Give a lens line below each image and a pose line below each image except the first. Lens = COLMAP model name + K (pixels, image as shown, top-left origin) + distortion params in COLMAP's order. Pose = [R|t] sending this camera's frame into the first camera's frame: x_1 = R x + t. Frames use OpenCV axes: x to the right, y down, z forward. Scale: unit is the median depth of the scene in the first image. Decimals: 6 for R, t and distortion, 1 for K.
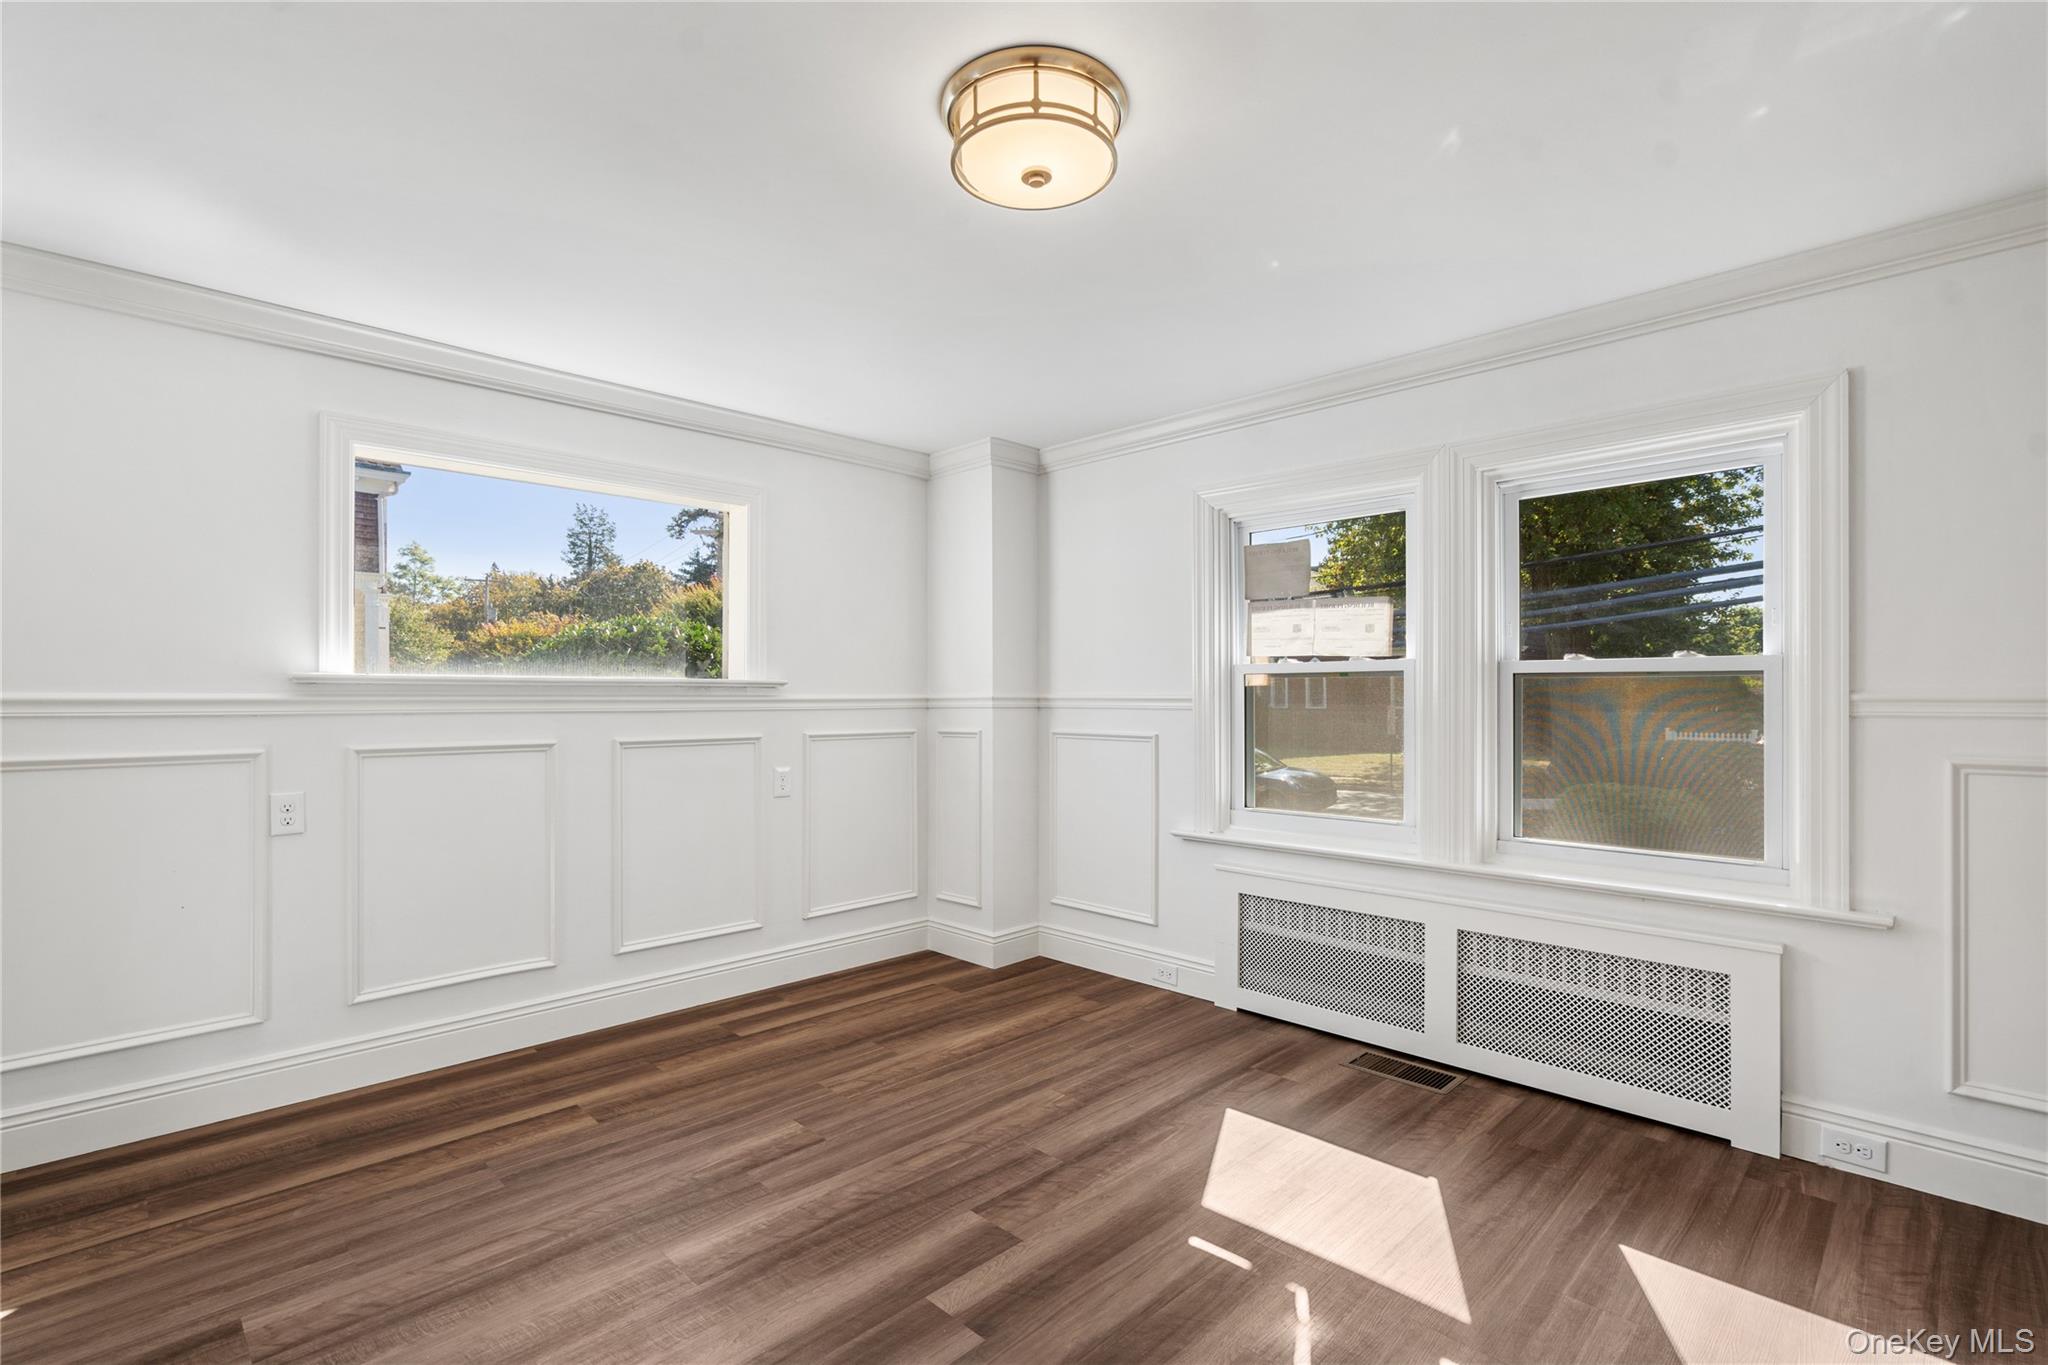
lens RADIAL K [[946.5, 0, 1030.3], [0, 946.5, 693.7], [0, 0, 1]] dist [-0.002990, 0.001381]
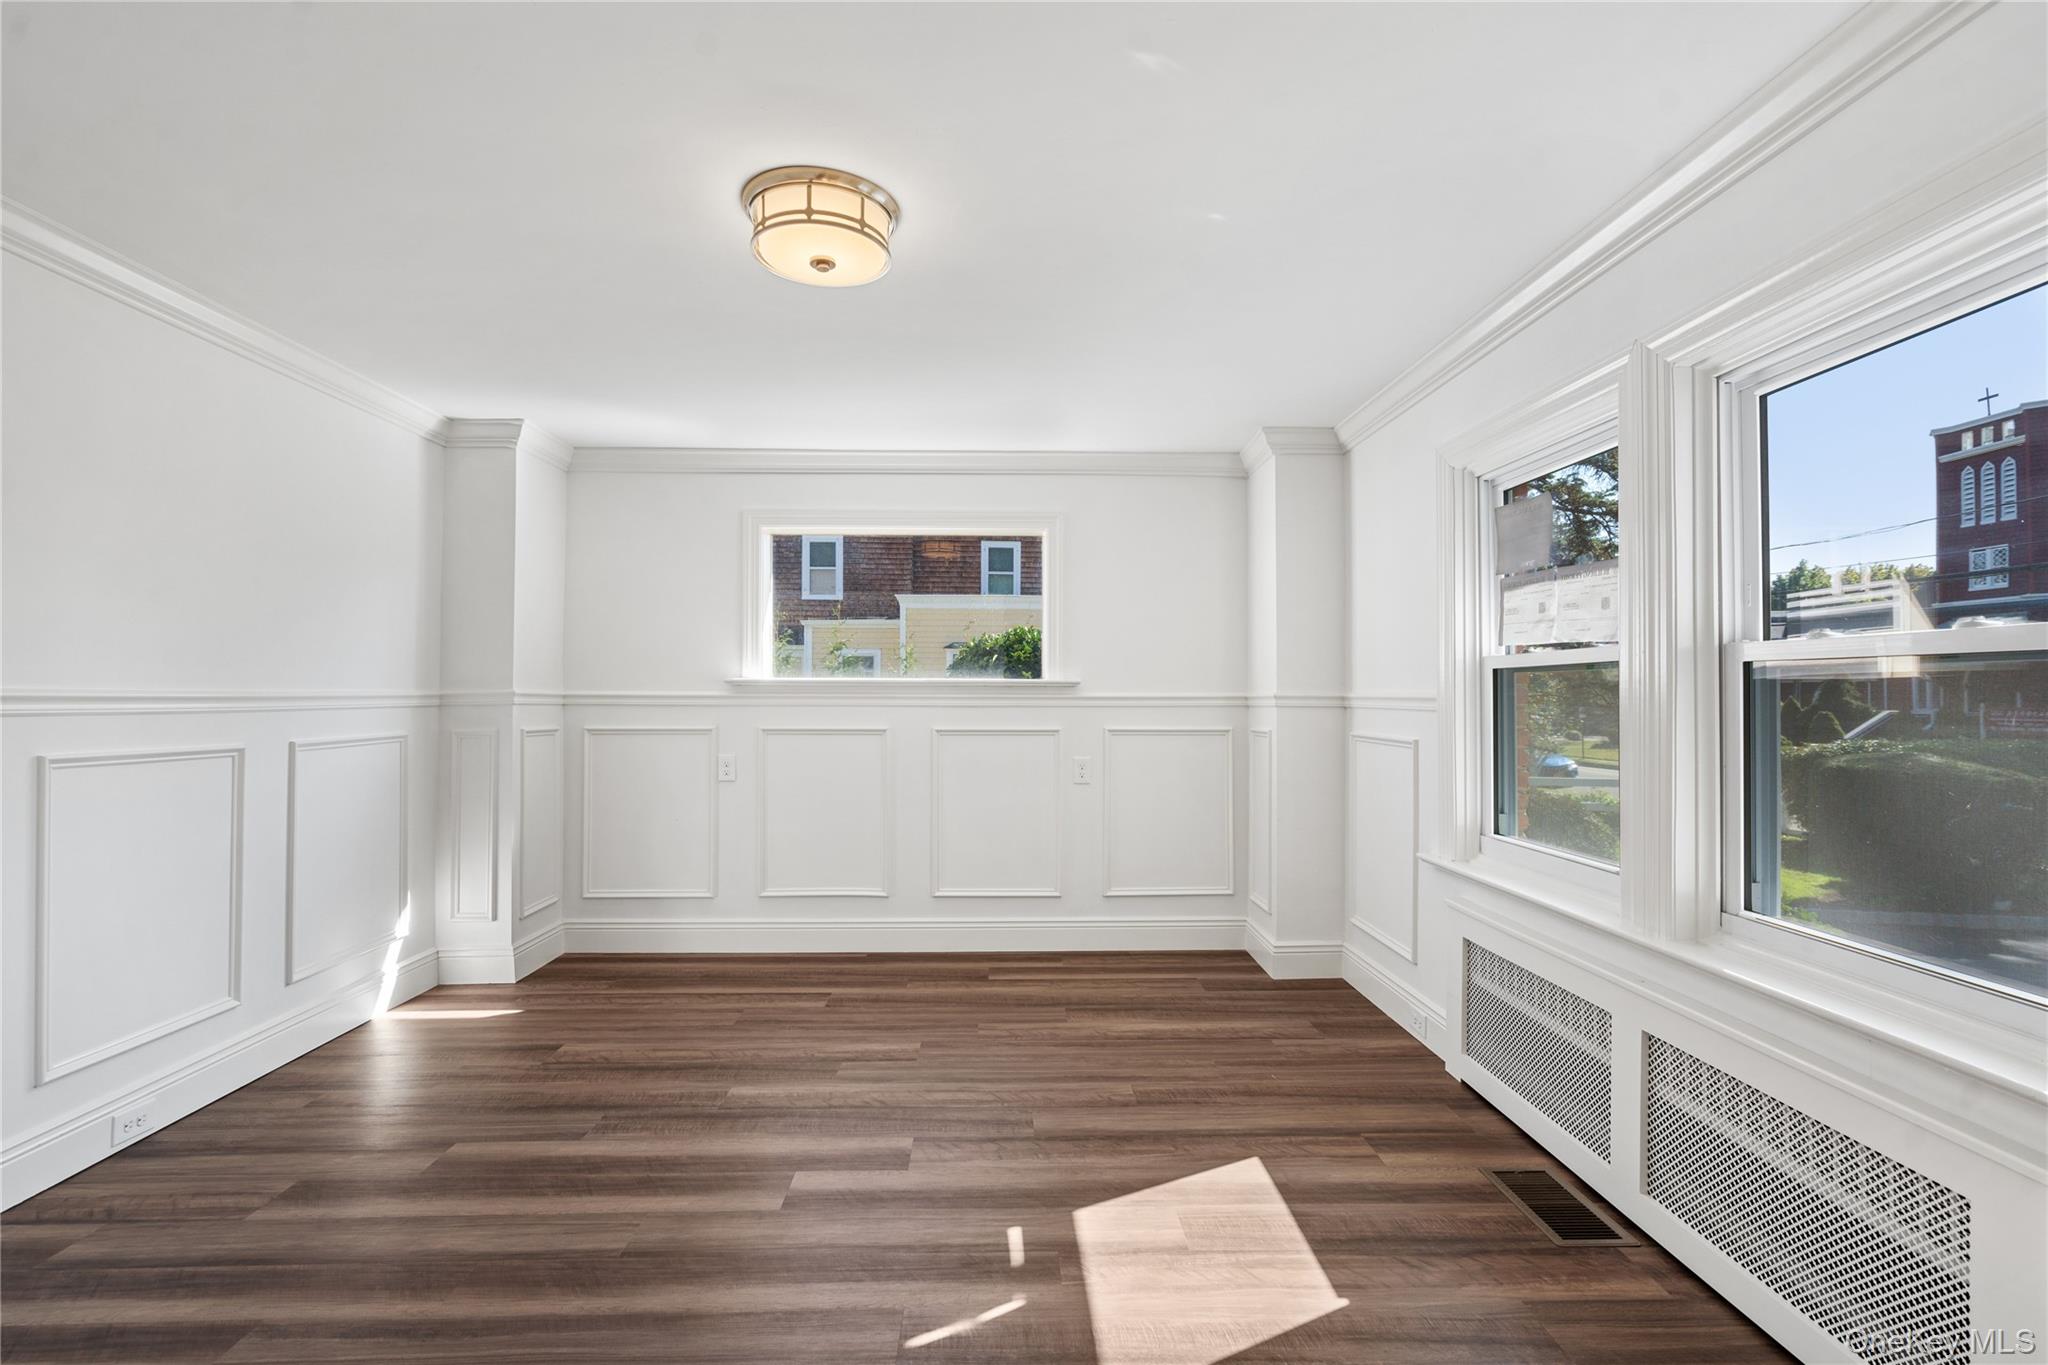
lens RADIAL K [[946.5, 0, 1031.9], [0, 946.5, 679.7], [0, 0, 1]] dist [-0.002990, 0.001381]
pose [[0.726396, -0.008767, -0.687220, 0.573977], [0.000053, 0.999919, -0.012701, -0.000356], [0.687276, 0.009190, 0.726338, 0.171223]]
